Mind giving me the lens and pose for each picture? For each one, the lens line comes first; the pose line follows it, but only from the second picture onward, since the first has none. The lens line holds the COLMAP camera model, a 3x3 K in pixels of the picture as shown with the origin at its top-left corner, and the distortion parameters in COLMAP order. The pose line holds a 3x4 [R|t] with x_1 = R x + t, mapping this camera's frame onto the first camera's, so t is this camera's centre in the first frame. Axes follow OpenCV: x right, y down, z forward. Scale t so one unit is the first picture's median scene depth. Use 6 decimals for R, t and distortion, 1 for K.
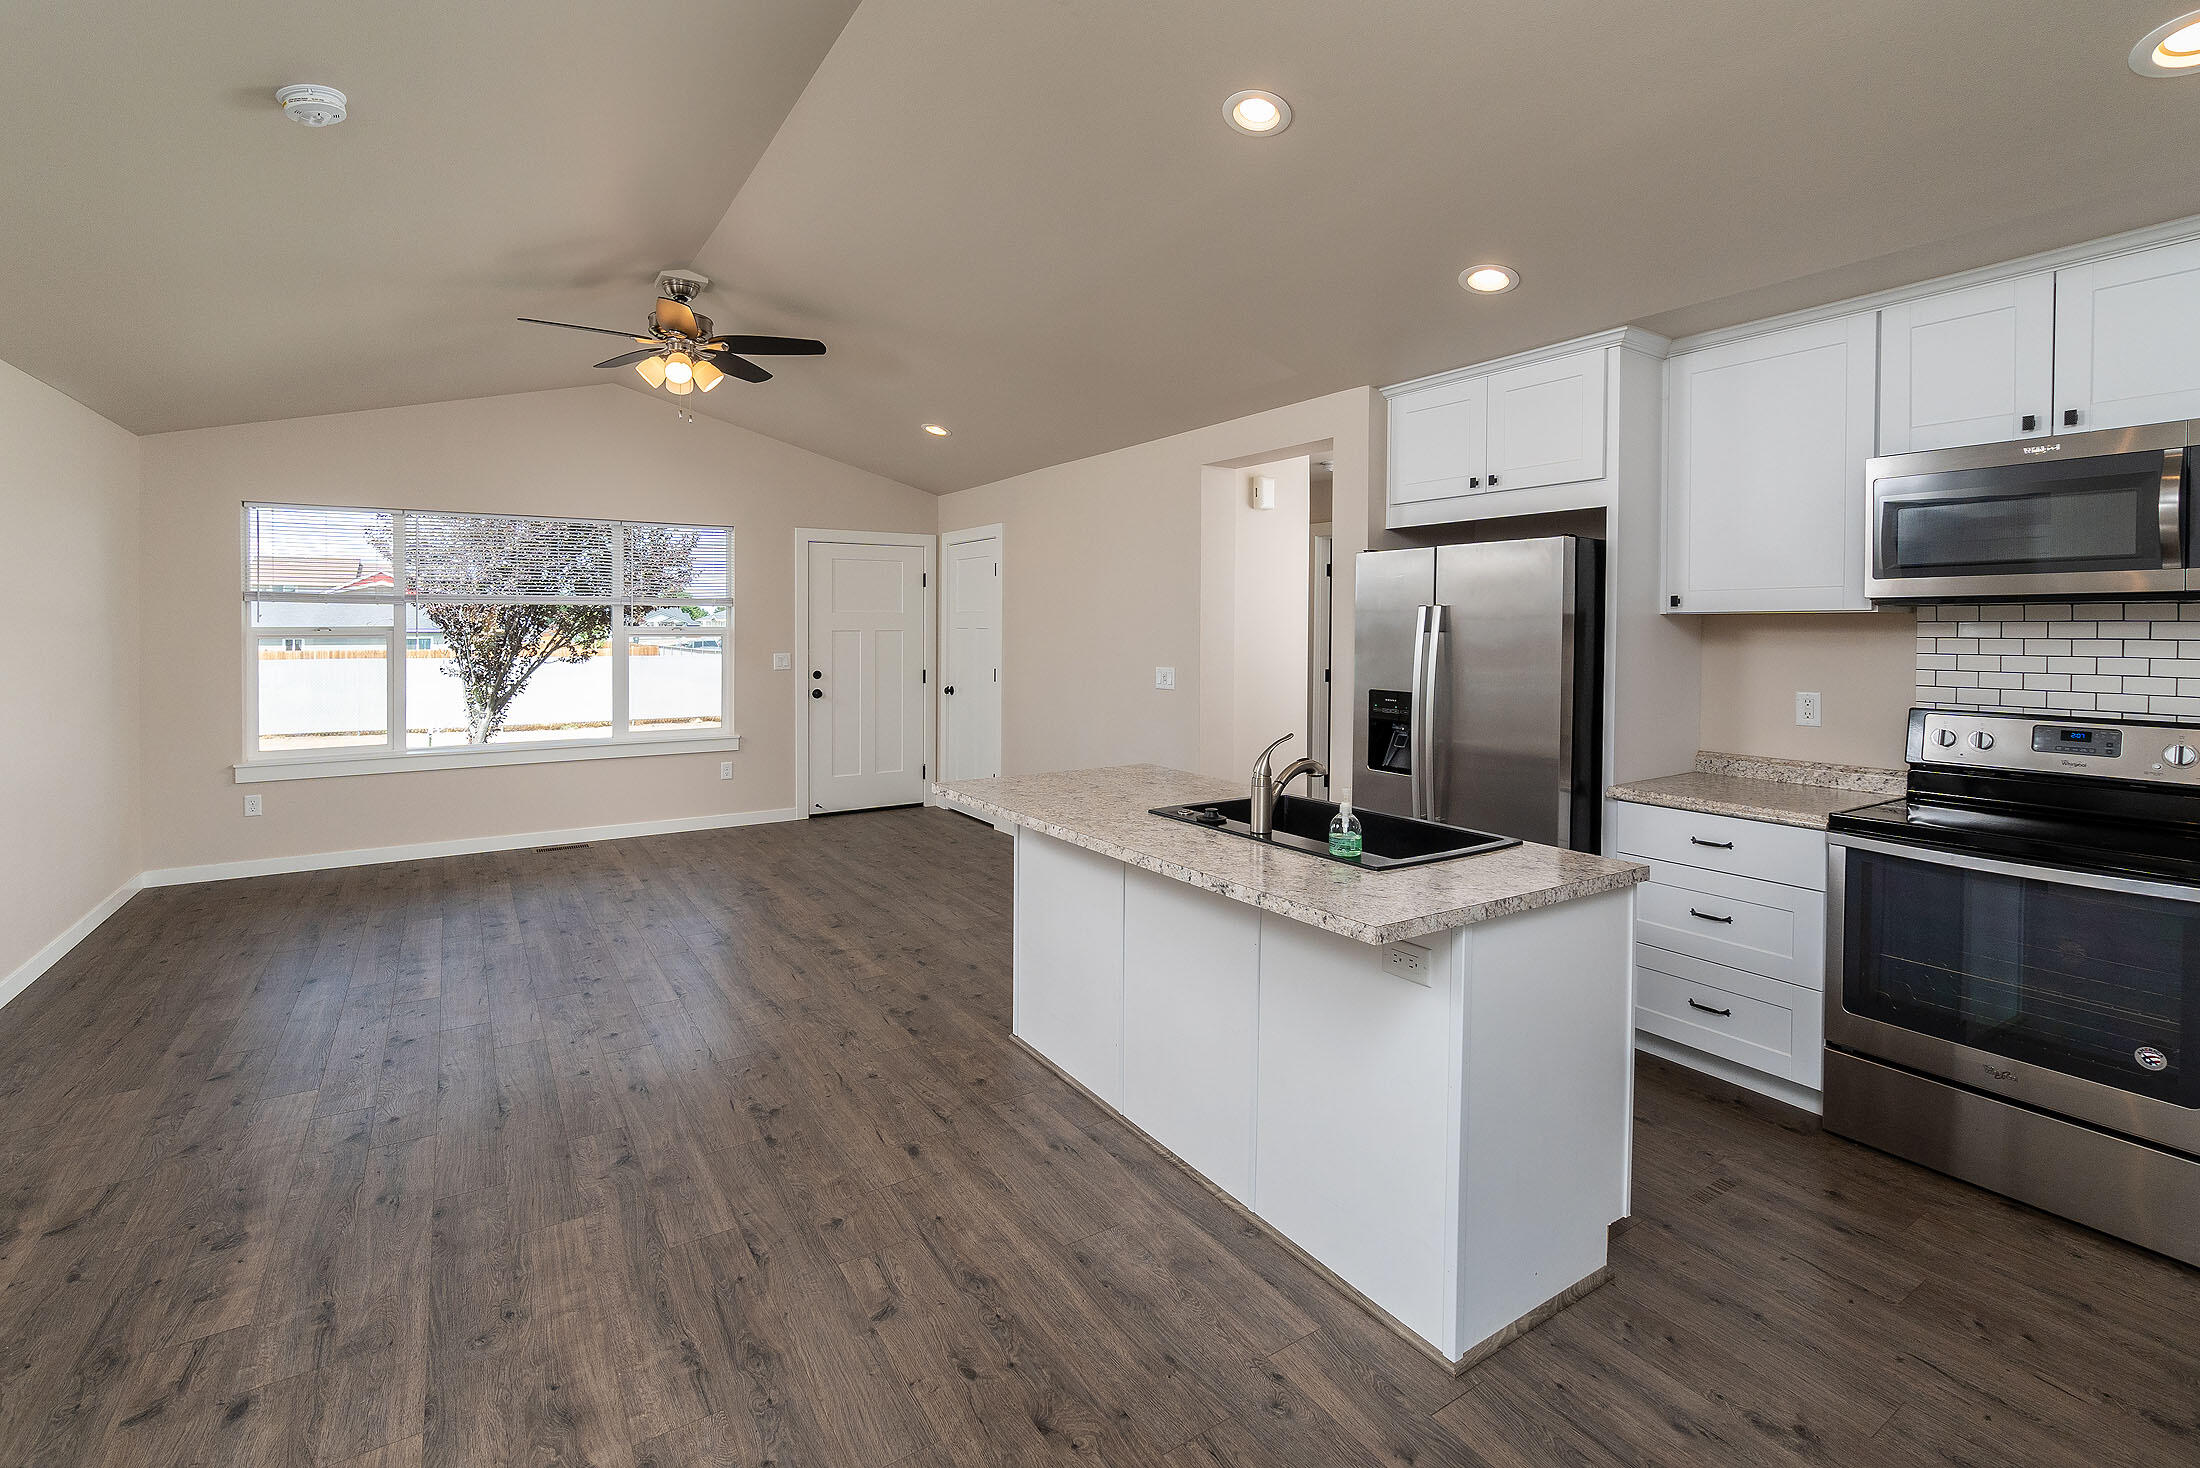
lens RADIAL K [[973.1, 0, 1085.3], [0, 973.1, 684.0], [0, 0, 1]] dist [-0.003296, 0.000103]
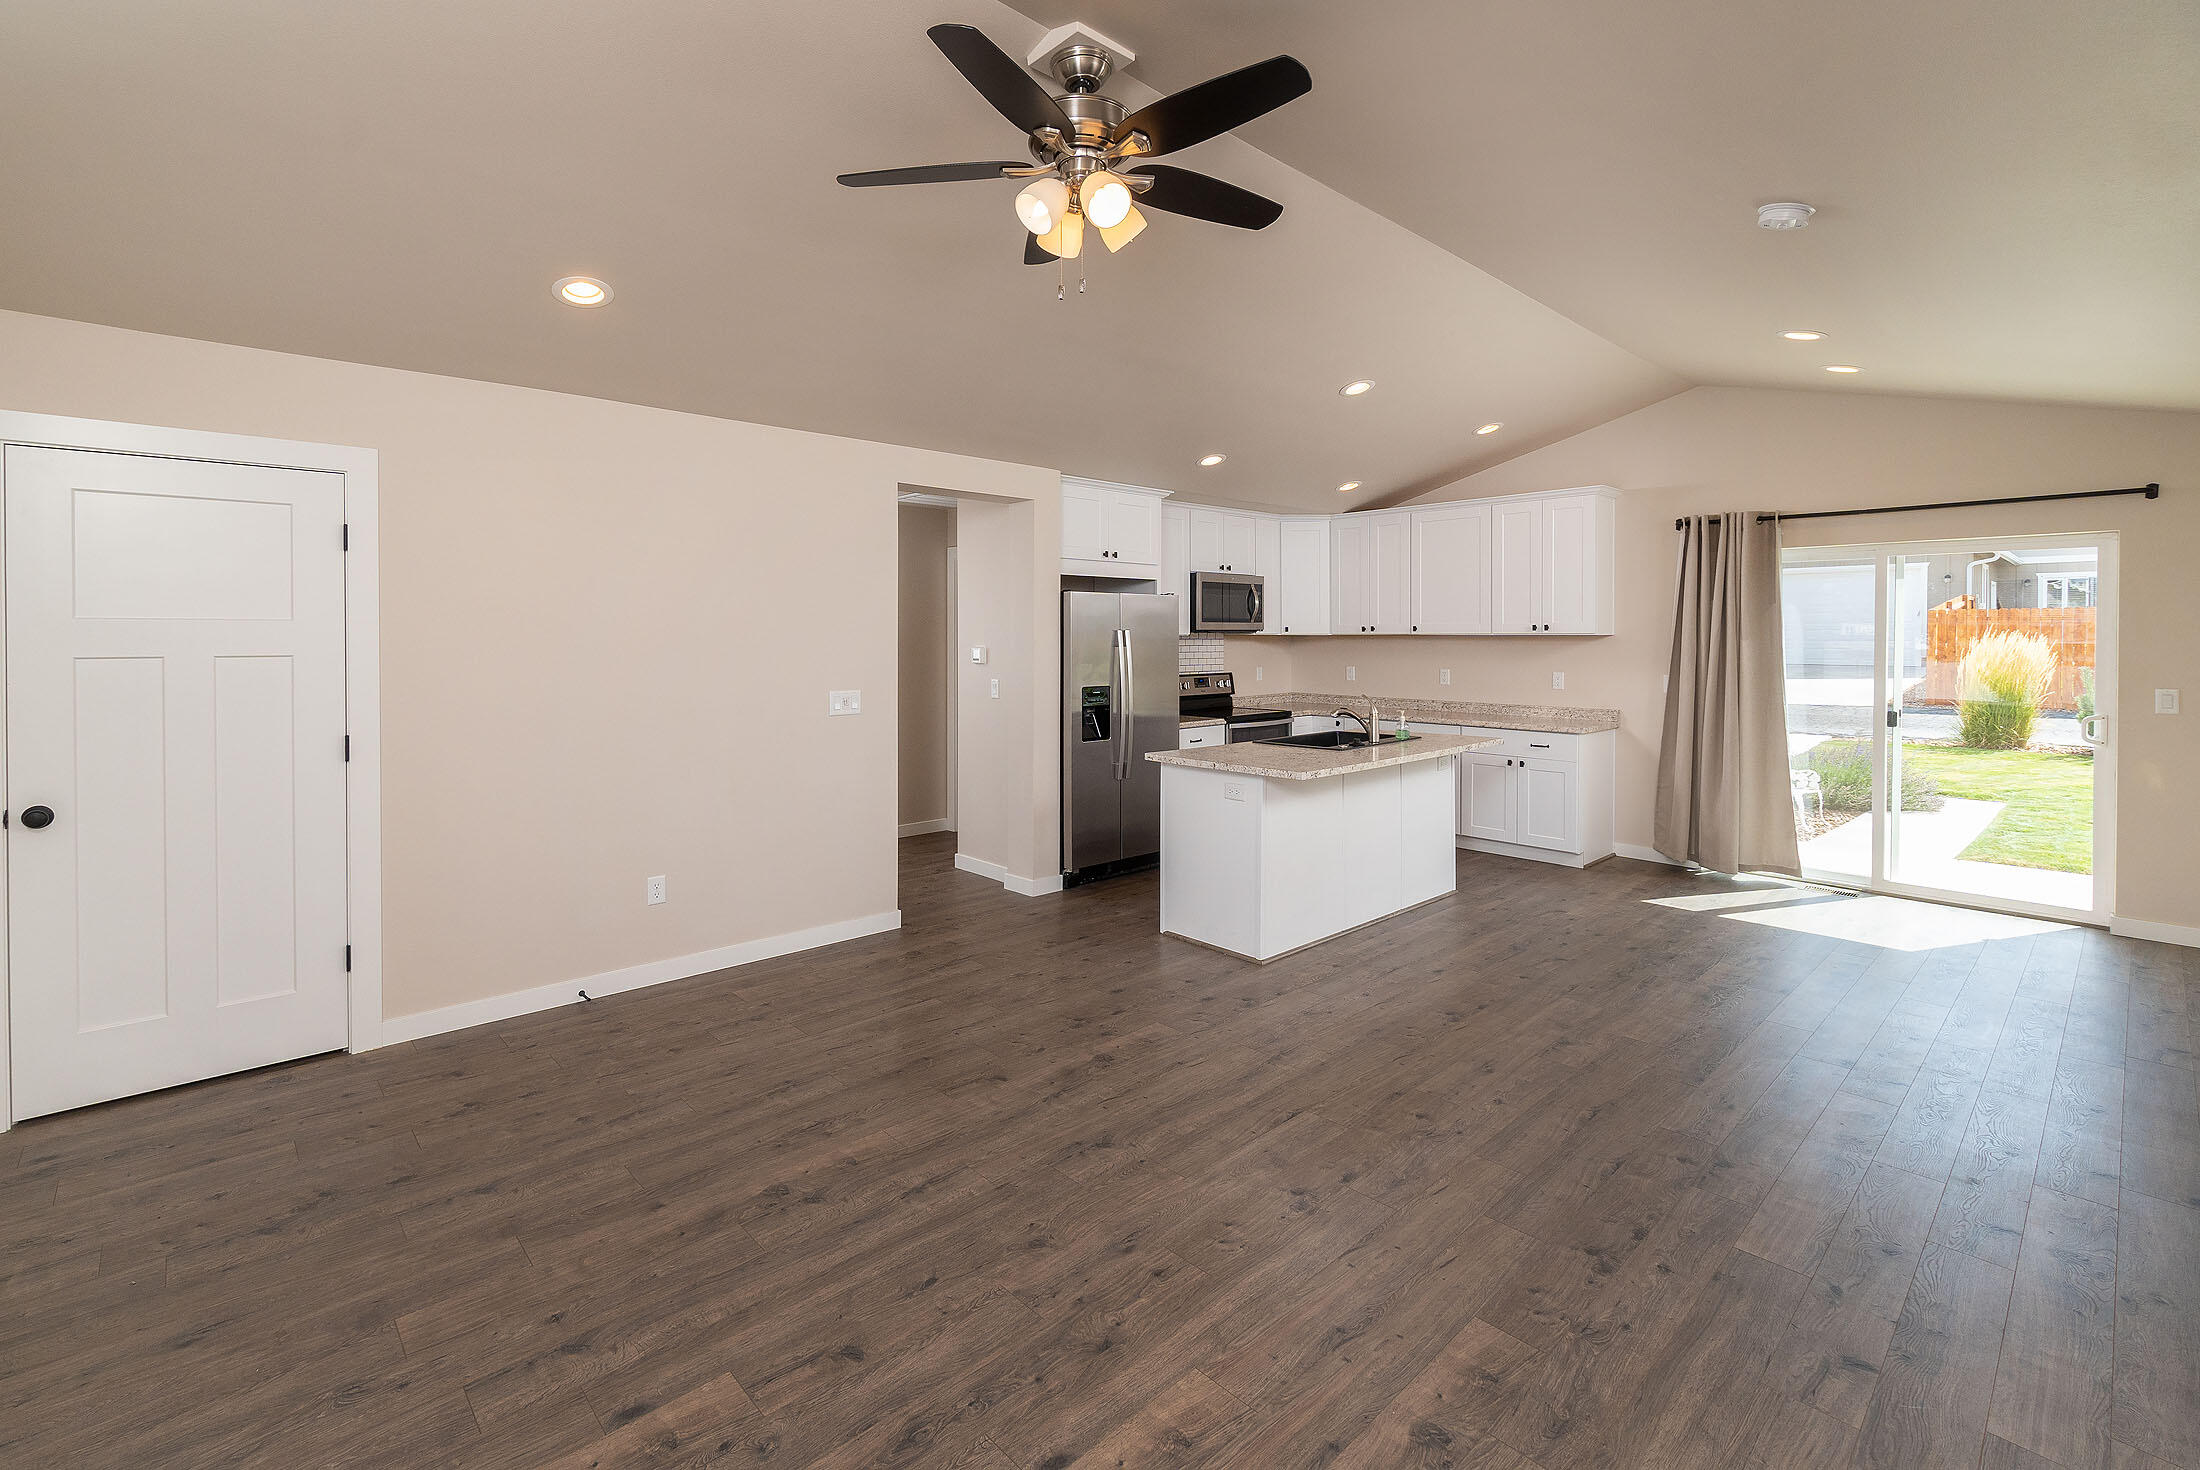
lens RADIAL K [[973.1, 0, 1085.3], [0, 973.1, 685.0], [0, 0, 1]] dist [-0.003296, 0.000103]
pose [[-0.173454, -0.046136, 0.983761, -1.394049], [0.066697, 0.996058, 0.058473, -0.100638], [-0.982581, 0.075756, -0.169693, 1.552818]]
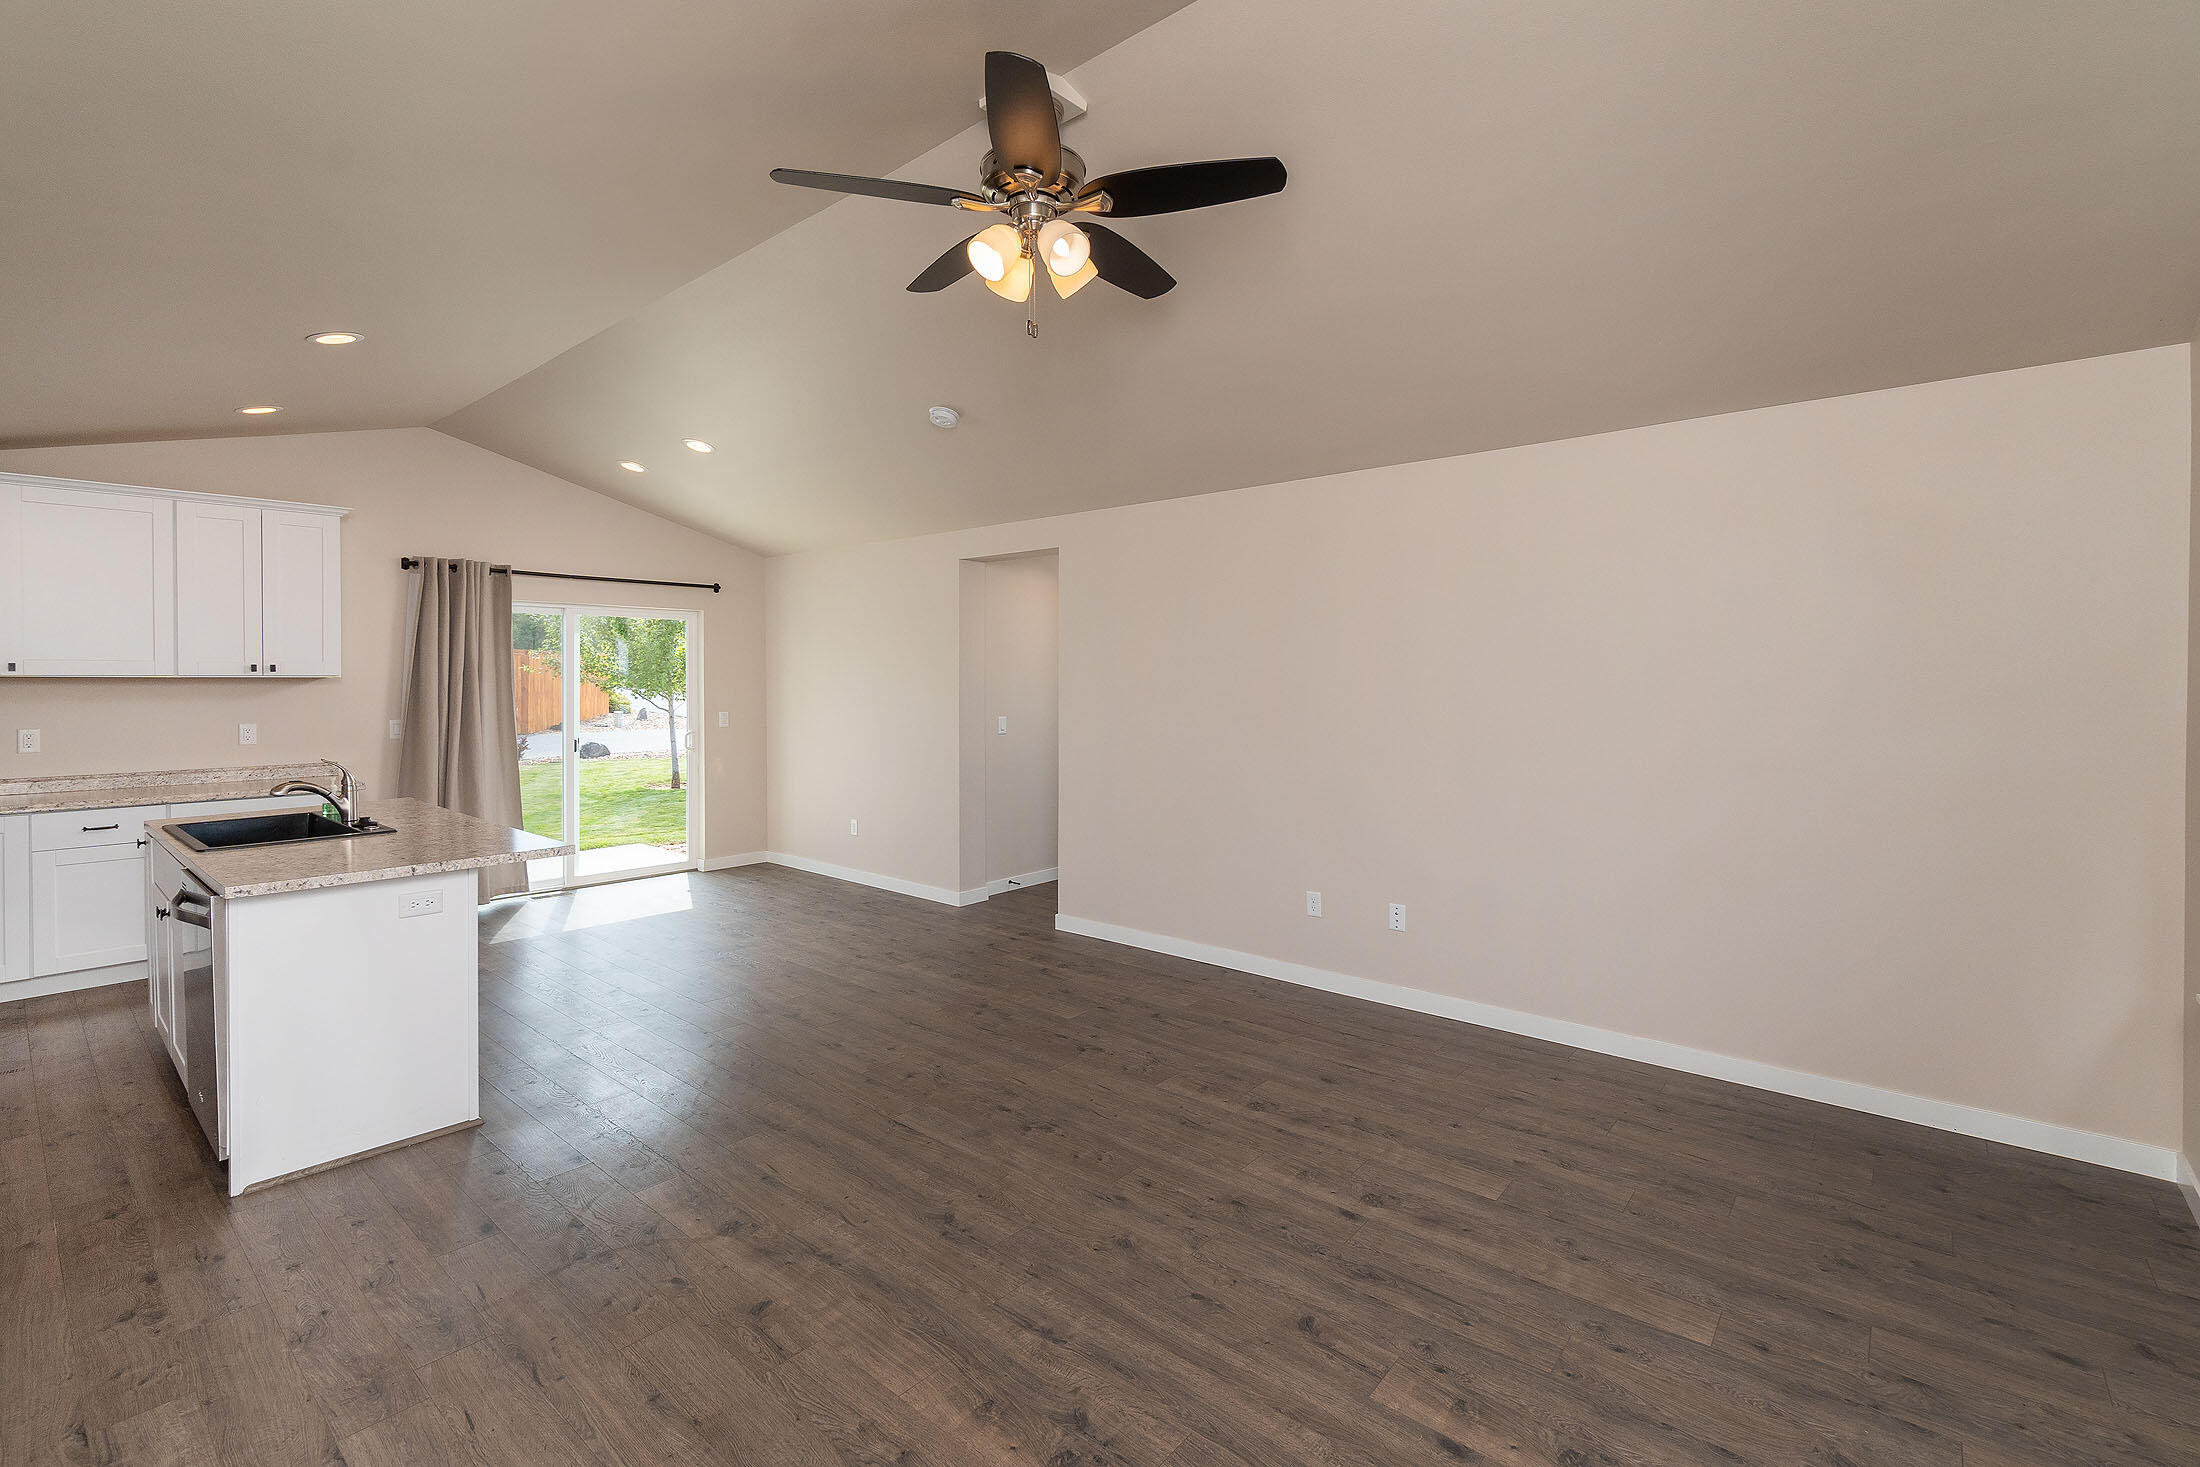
lens RADIAL K [[973.1, 0, 1085.3], [0, 973.1, 683.5], [0, 0, 1]] dist [-0.003296, 0.000103]
pose [[-0.960269, 0.004920, -0.279034, -0.415581], [-0.015409, 0.997385, 0.070613, -0.148944], [0.278652, 0.072107, -0.957682, 2.223611]]
